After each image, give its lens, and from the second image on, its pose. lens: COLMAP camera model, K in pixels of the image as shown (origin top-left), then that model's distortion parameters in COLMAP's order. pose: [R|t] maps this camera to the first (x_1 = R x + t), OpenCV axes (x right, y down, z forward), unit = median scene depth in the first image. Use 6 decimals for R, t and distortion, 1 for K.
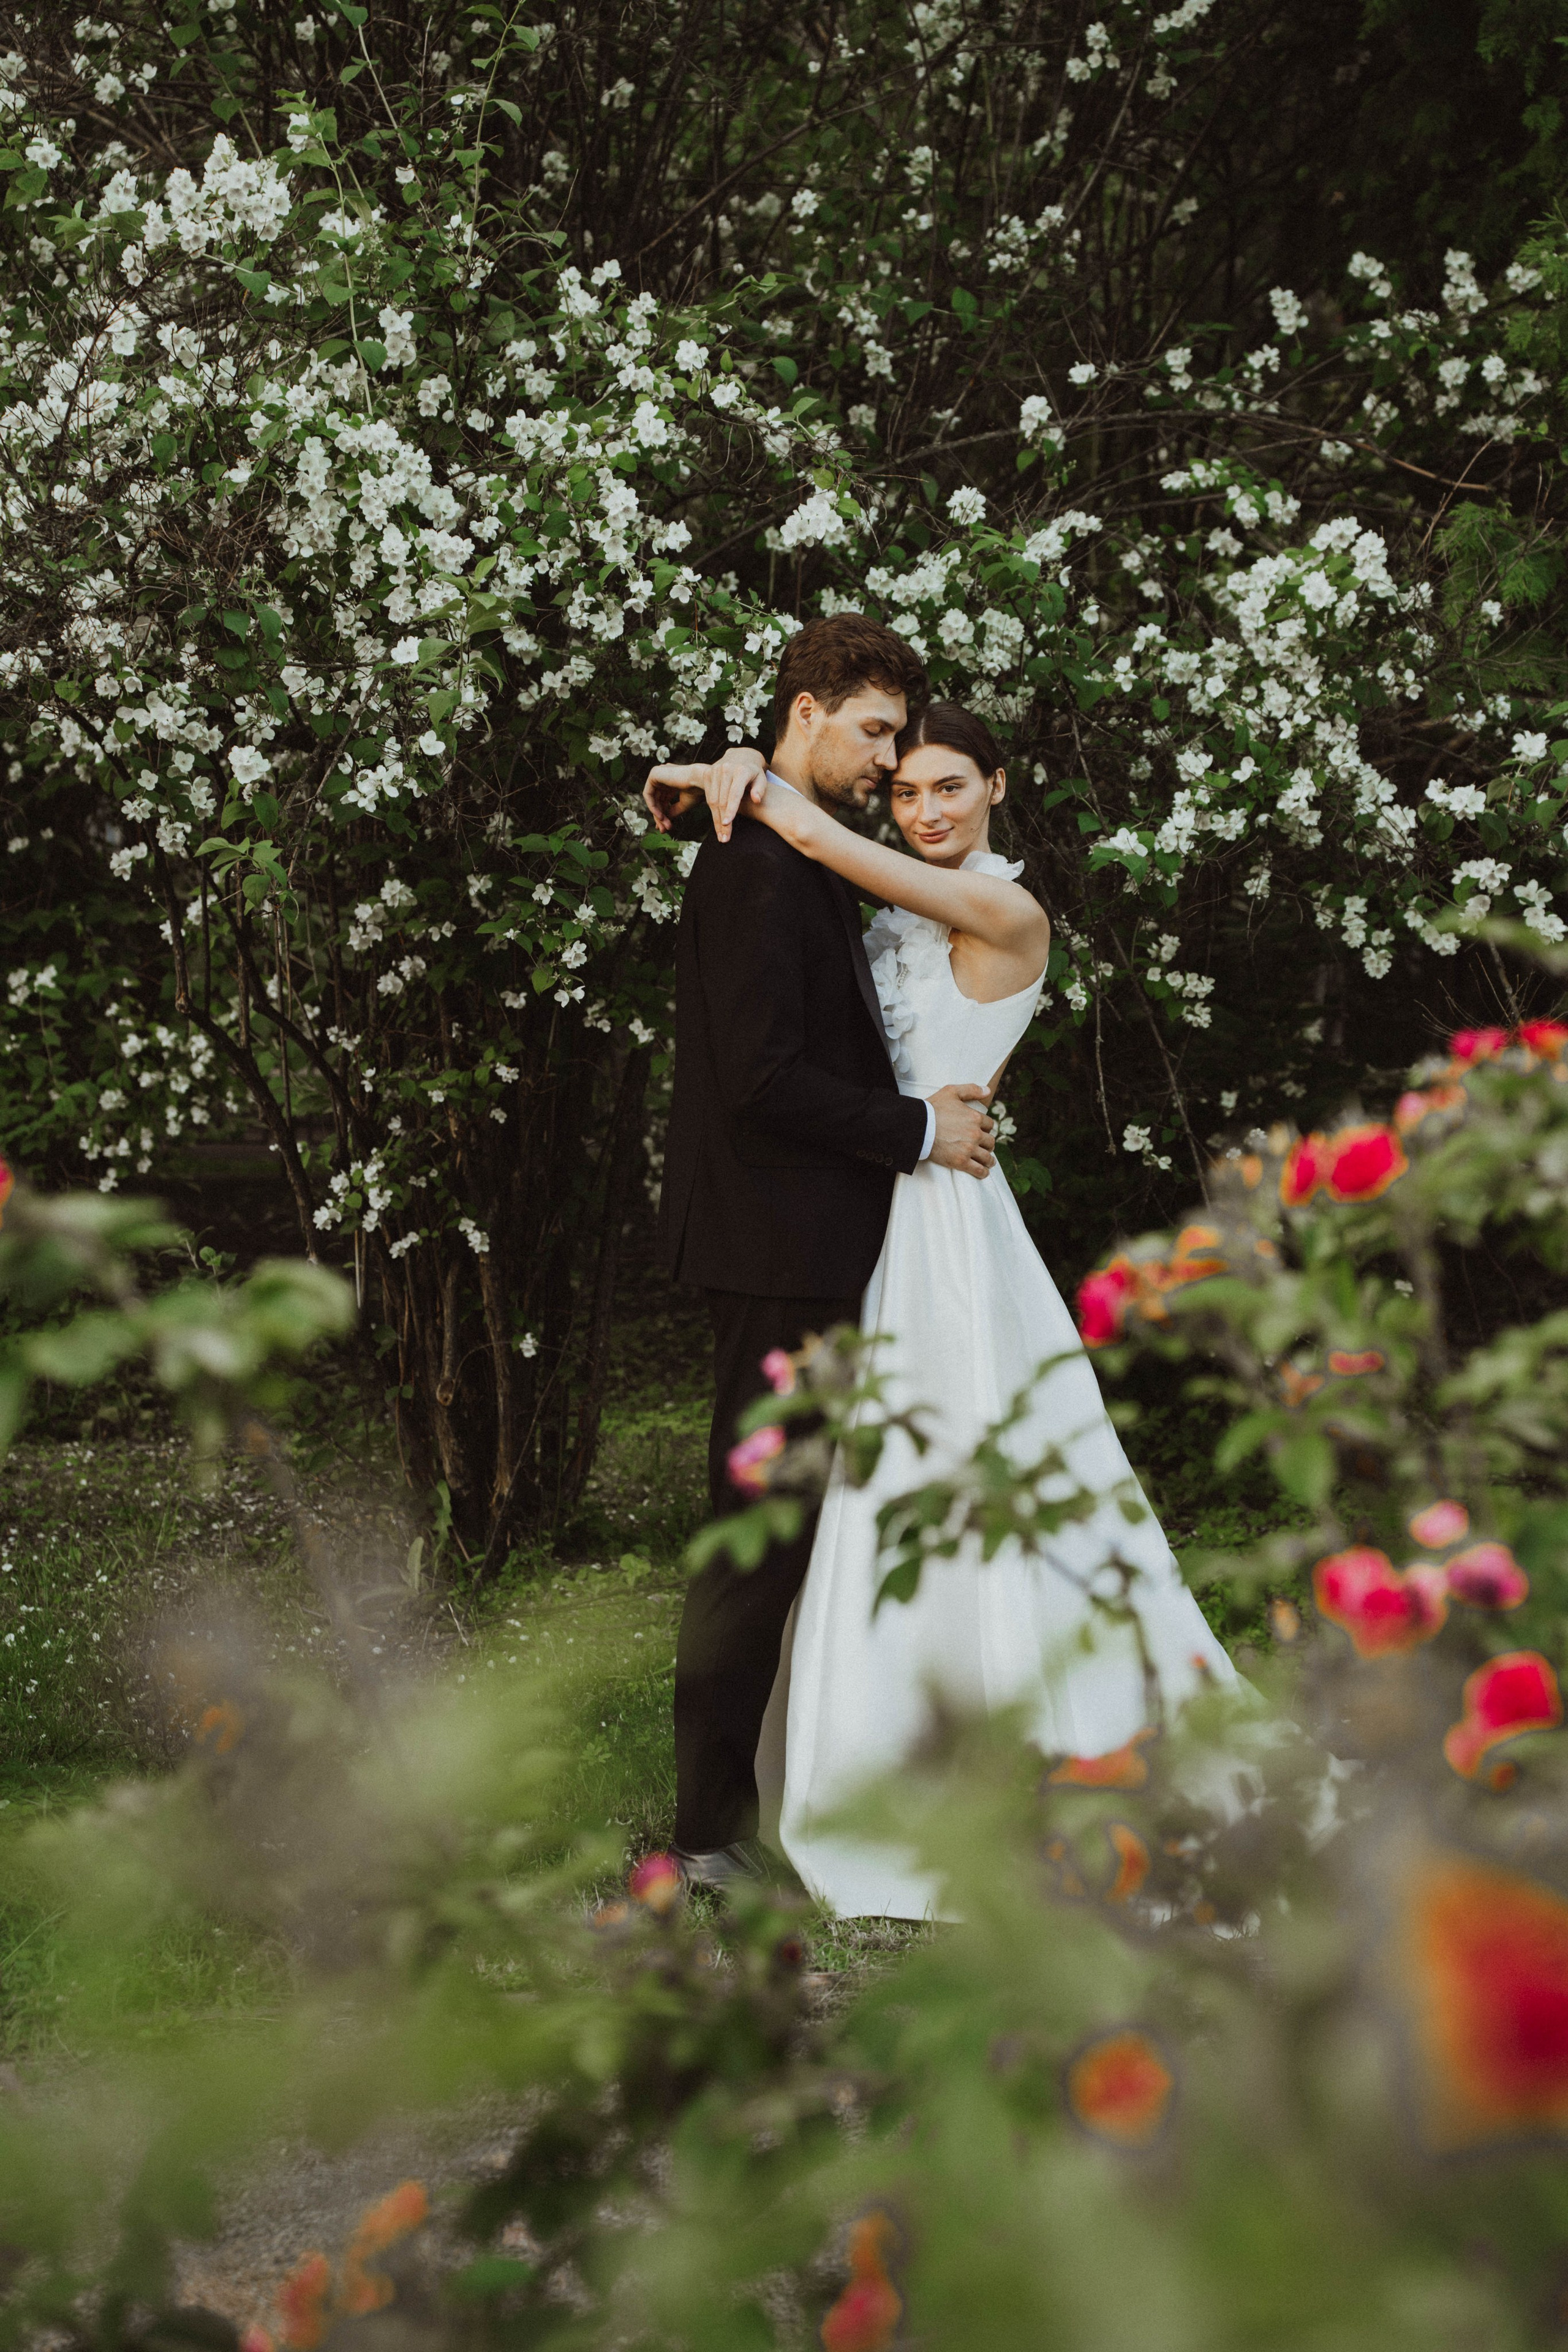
lens RADIAL K [[4373.4, 0, 807.1], [0, 4373.4, 1170.5], [0, 0, 1]] dist [0.521414, 0.000000]
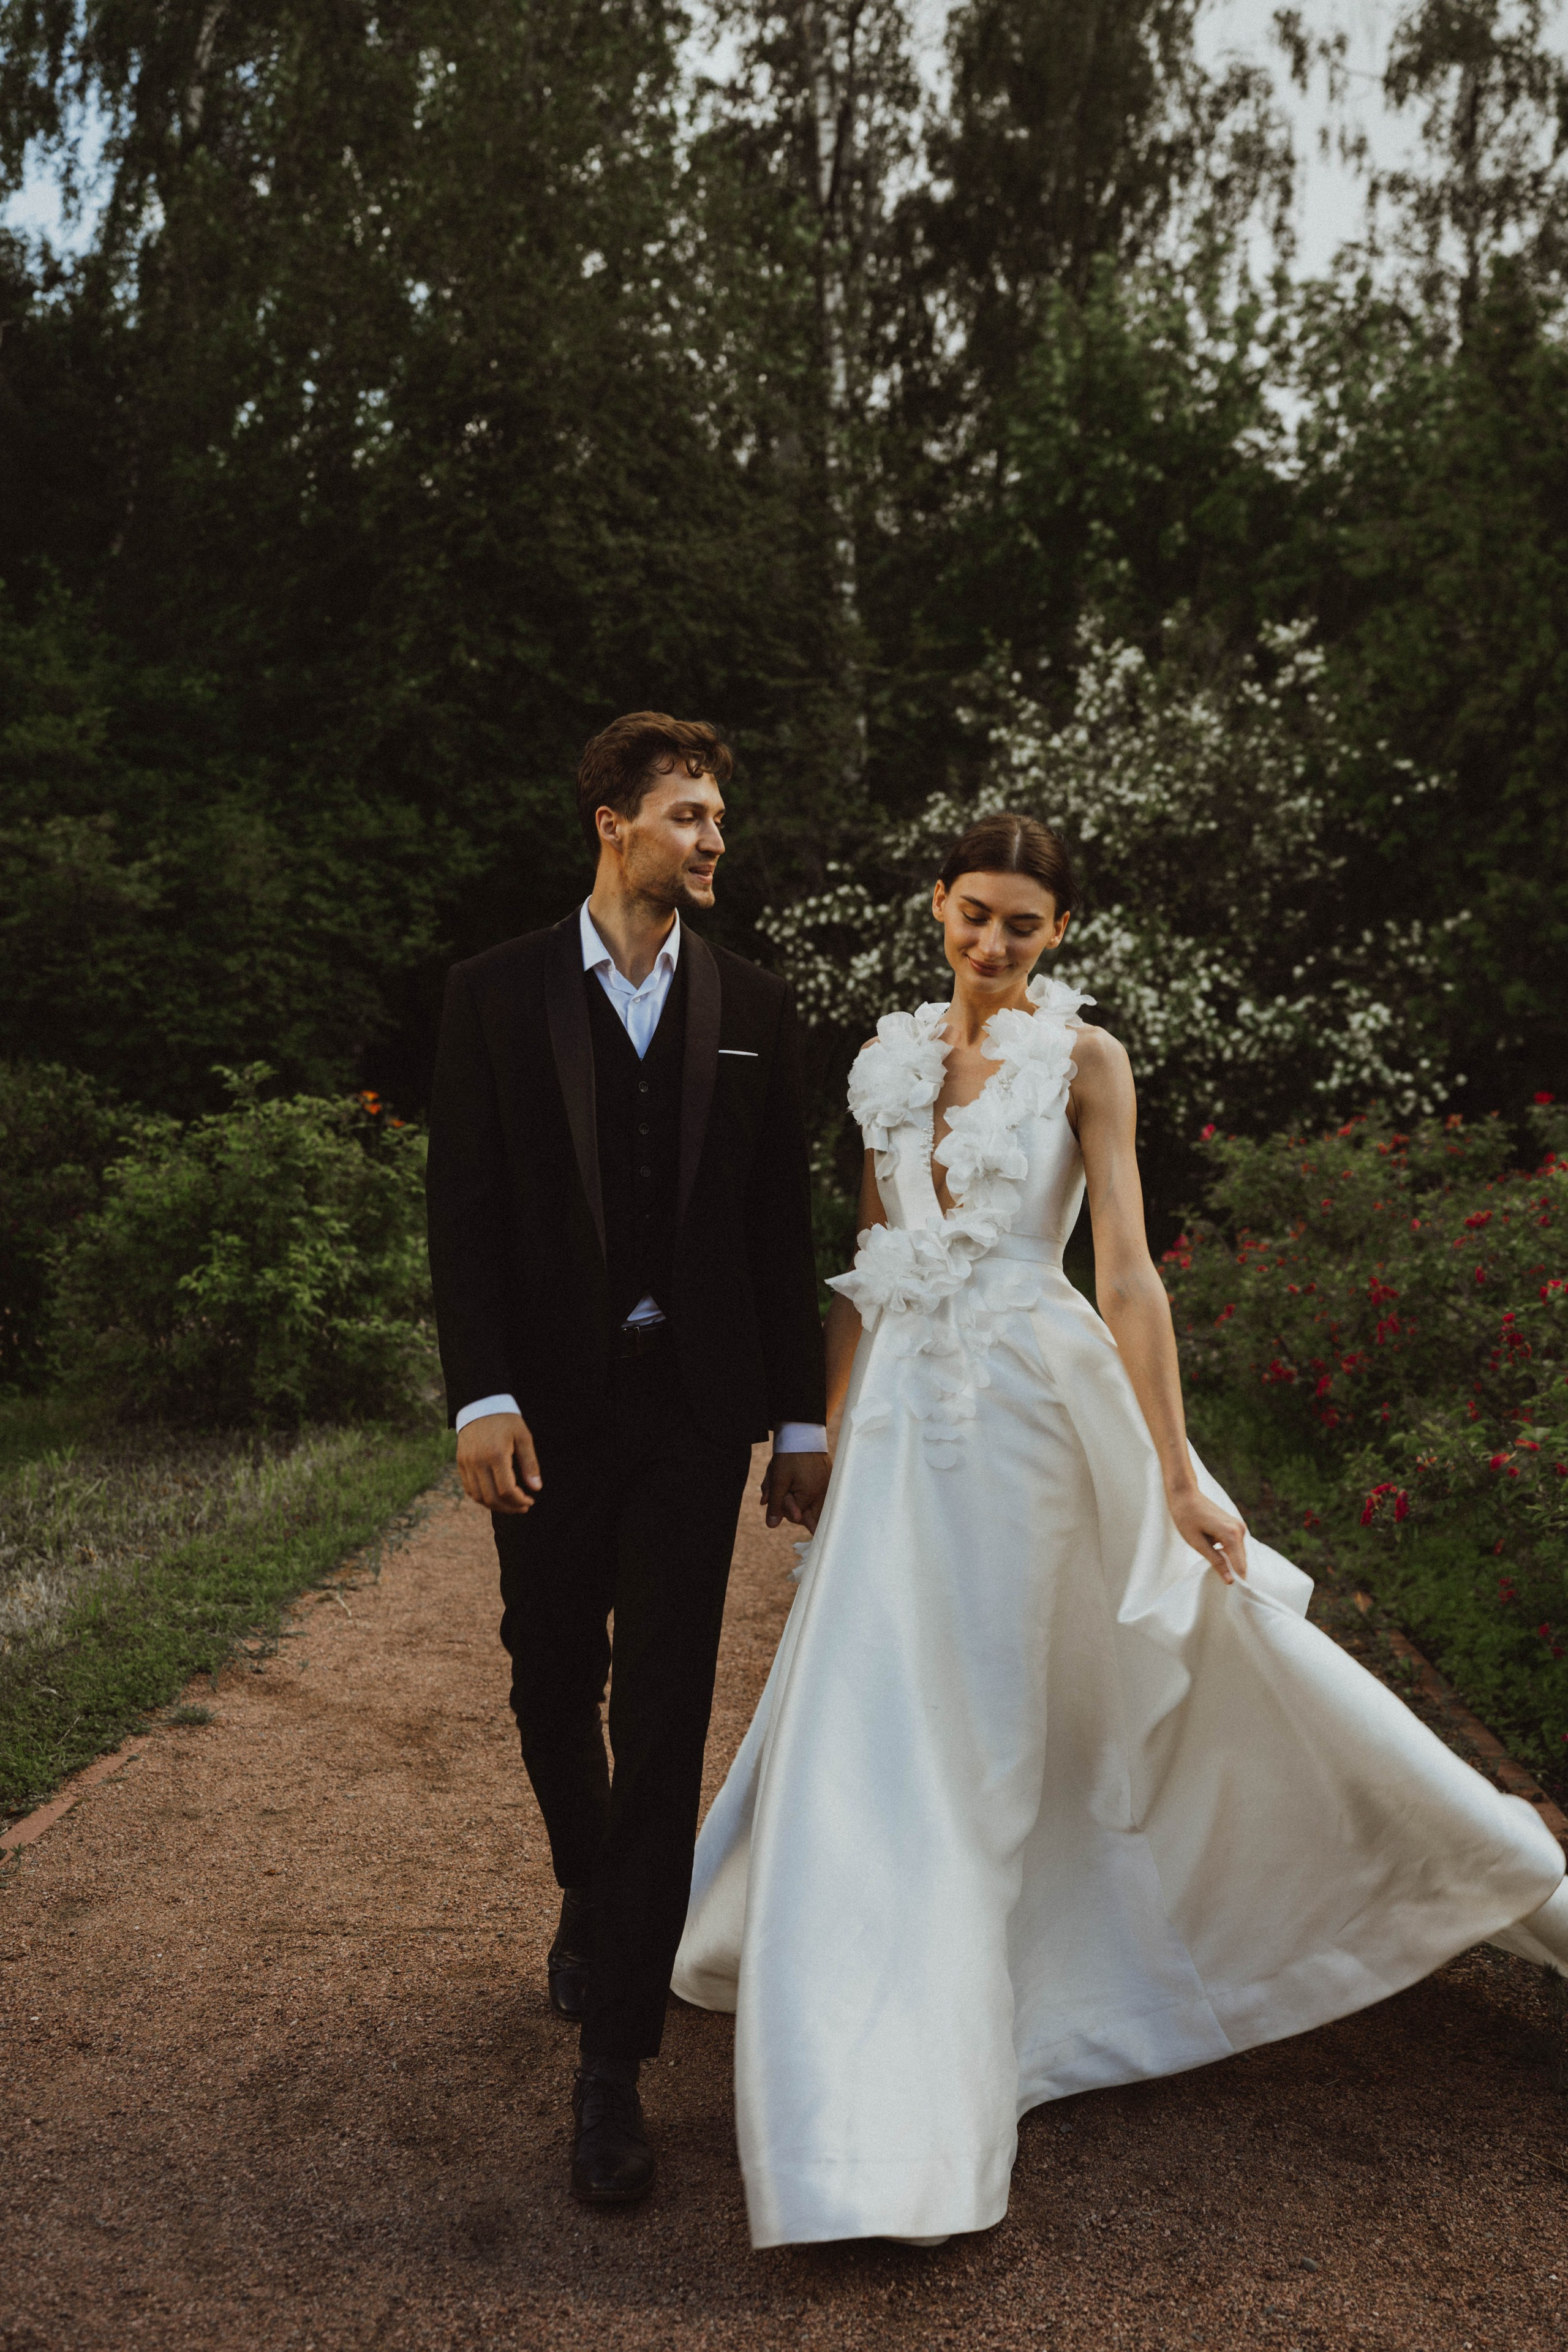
lens RADIAL K [[2922.7, 0, 780.4], [0, 2922.7, 1162.2], [0, 0, 1]] dist [0.149981, 0.000000]
pose [[0.993942, 0.020740, -0.107935, -0.120987], [-0.024351, 0.999183, -0.032244, 0.089932], [0.107178, 0.034677, 0.993635, -1.634250]]
